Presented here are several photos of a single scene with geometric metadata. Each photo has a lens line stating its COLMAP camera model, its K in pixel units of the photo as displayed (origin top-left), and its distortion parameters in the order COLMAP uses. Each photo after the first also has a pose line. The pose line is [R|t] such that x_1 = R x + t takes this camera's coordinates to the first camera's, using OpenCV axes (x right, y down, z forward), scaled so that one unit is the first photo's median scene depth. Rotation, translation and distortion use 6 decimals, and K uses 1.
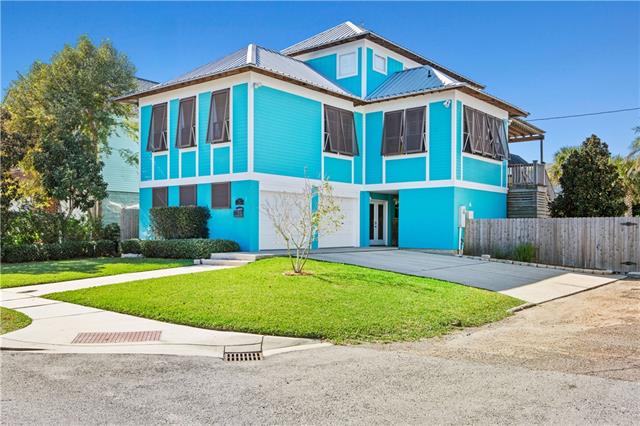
lens RADIAL K [[566.1, 0, 319.7], [0, 566.1, 216.2], [0, 0, 1]] dist [0.020475, 0.010577]
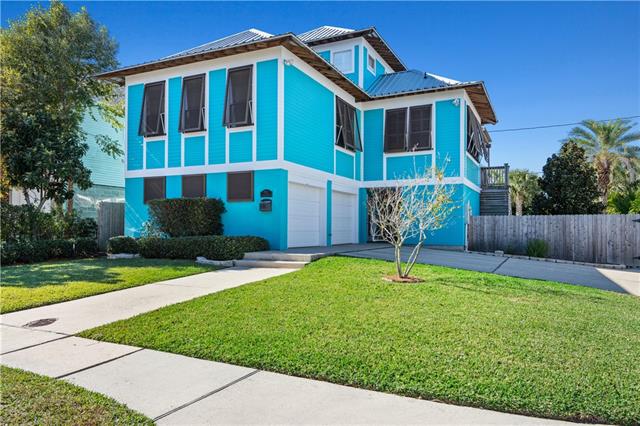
lens RADIAL K [[451.2, 0, 320.8], [0, 451.2, 213.9], [0, 0, 1]] dist [0.012593, -0.001428]
pose [[0.973750, 0.008516, 0.227463, -0.194243], [-0.006715, 0.999940, -0.008690, 0.010318], [-0.227523, 0.006934, 0.973748, 0.266166]]
